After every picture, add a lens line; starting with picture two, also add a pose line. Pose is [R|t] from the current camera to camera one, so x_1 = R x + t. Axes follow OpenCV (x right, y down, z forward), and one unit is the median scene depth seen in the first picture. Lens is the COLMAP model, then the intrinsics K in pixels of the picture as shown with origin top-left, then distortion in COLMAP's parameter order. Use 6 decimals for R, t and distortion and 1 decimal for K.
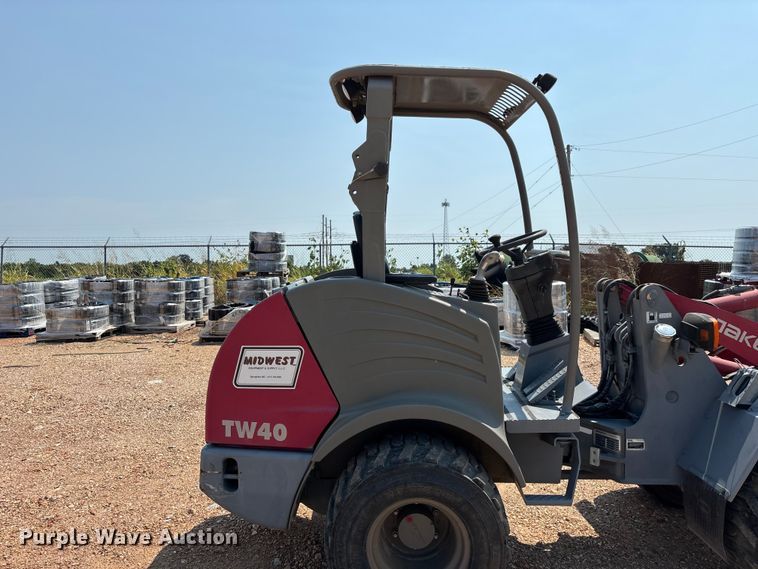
lens RADIAL K [[572.1, 0, 372.1], [0, 572.1, 291.4], [0, 0, 1]] dist [0.044745, -0.044769]
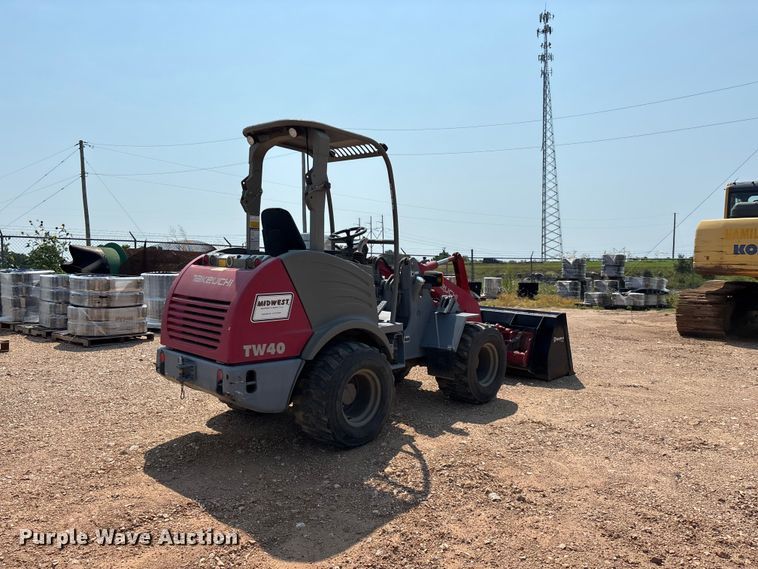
lens RADIAL K [[568.4, 0, 382.3], [0, 568.4, 289.0], [0, 0, 1]] dist [0.044659, -0.051985]
pose [[0.658470, -0.031368, 0.751953, -0.282013], [0.037088, 0.999270, 0.009207, 0.019923], [-0.751693, 0.021826, 0.659152, -0.057669]]
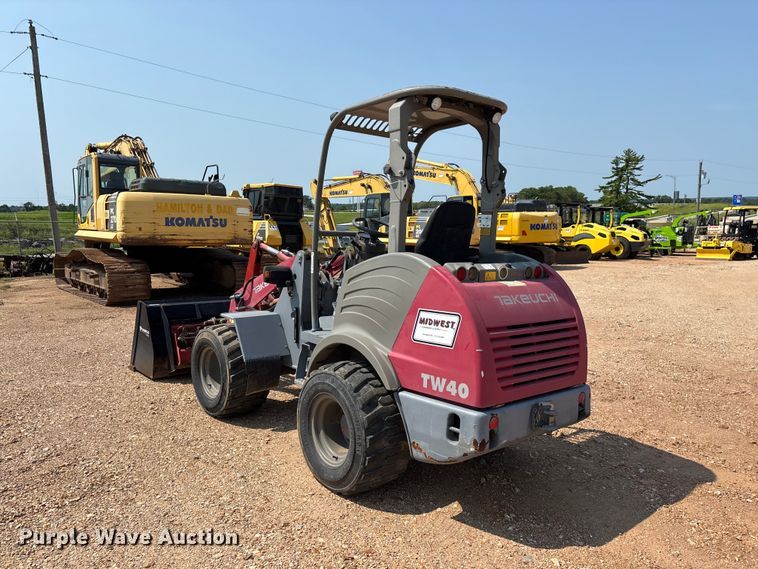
lens RADIAL K [[569.4, 0, 389.3], [0, 569.4, 292.3], [0, 0, 1]] dist [0.033326, 0.000597]
pose [[-0.661649, -0.097110, 0.743499, -0.244579], [0.031569, 0.987091, 0.157019, -0.042093], [-0.749149, 0.127363, -0.650042, 0.555923]]
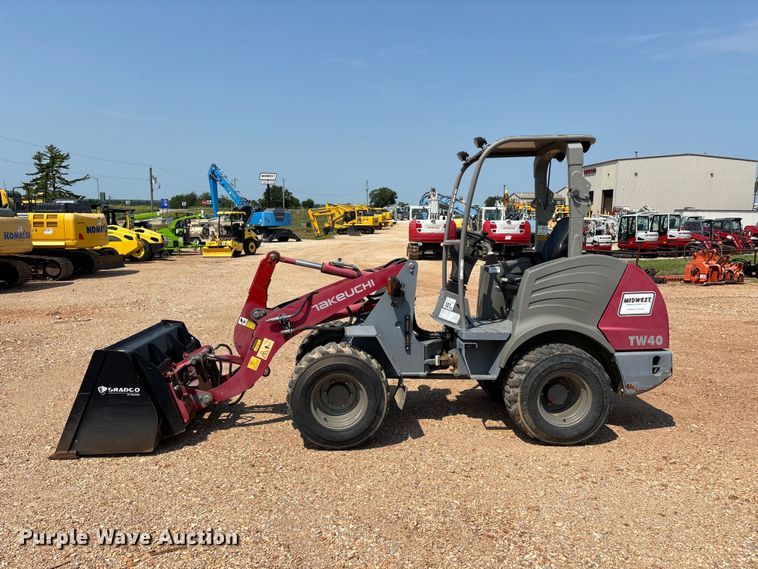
lens RADIAL K [[568.4, 0, 382.3], [0, 568.4, 289.0], [0, 0, 1]] dist [0.044659, -0.051985]
pose [[-0.995935, 0.002117, -0.090045, 0.193202], [-0.012388, 0.987005, 0.160213, -0.056528], [0.089214, 0.160677, -0.982967, 0.764265]]
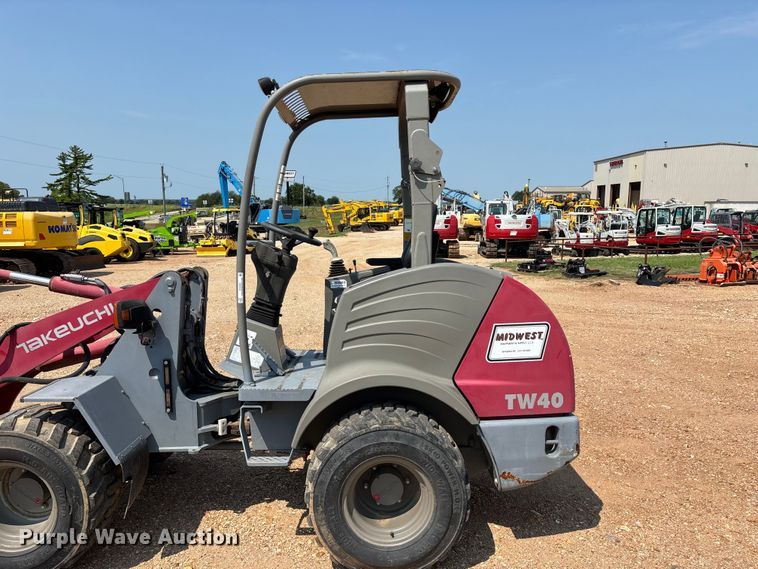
lens RADIAL K [[568.4, 0, 382.3], [0, 568.4, 289.0], [0, 0, 1]] dist [0.044659, -0.051985]
pose [[-0.999111, 0.007456, -0.041500, 0.033610], [0.000448, 0.986061, 0.166381, -0.047506], [0.042162, 0.166214, -0.985188, 0.611188]]
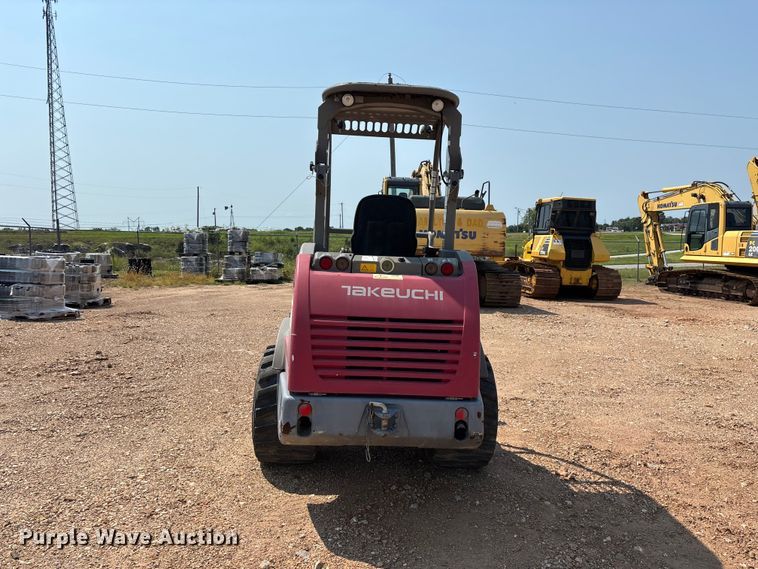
lens RADIAL K [[569.2, 0, 379.0], [0, 569.2, 284.5], [0, 0, 1]] dist [0.055886, -0.052515]
pose [[-0.082277, -0.082950, 0.993151, -0.353632], [0.039696, 0.995467, 0.086432, -0.016842], [-0.995819, 0.046535, -0.078611, 0.323935]]
